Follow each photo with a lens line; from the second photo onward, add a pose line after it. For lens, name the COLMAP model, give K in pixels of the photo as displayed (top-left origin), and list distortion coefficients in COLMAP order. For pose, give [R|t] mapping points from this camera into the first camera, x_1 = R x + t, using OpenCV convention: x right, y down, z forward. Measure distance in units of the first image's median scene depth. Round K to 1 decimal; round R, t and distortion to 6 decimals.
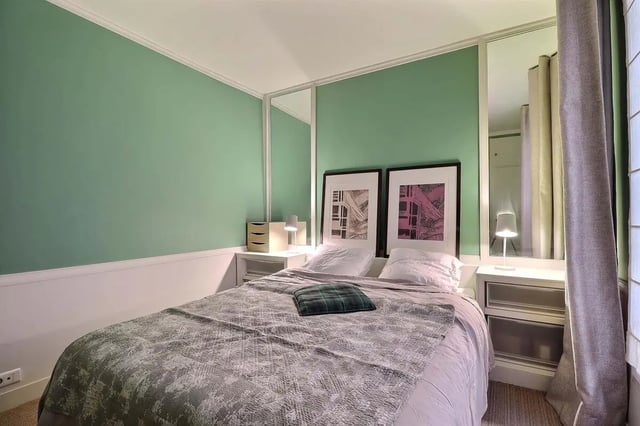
lens RADIAL K [[298.7, 0, 322.0], [0, 298.7, 213.8], [0, 0, 1]] dist [0.002100, -0.014128]
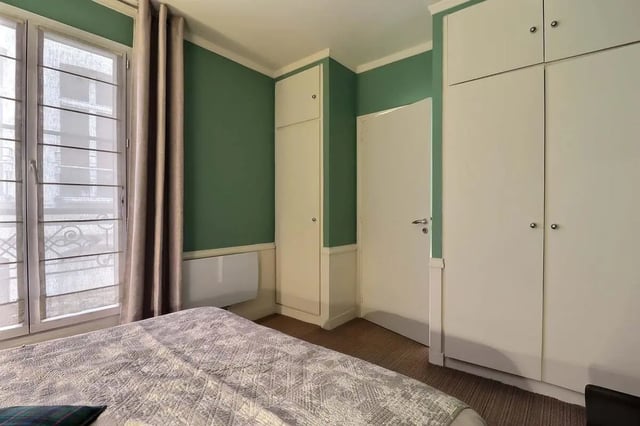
lens RADIAL K [[298.7, 0, 322.0], [0, 298.7, 213.8], [0, 0, 1]] dist [0.002100, -0.014128]
pose [[-0.987889, 0.000686, 0.155161, -0.733331], [0.002006, 0.999963, 0.008348, -0.004325], [-0.155149, 0.008559, -0.987854, 2.006799]]
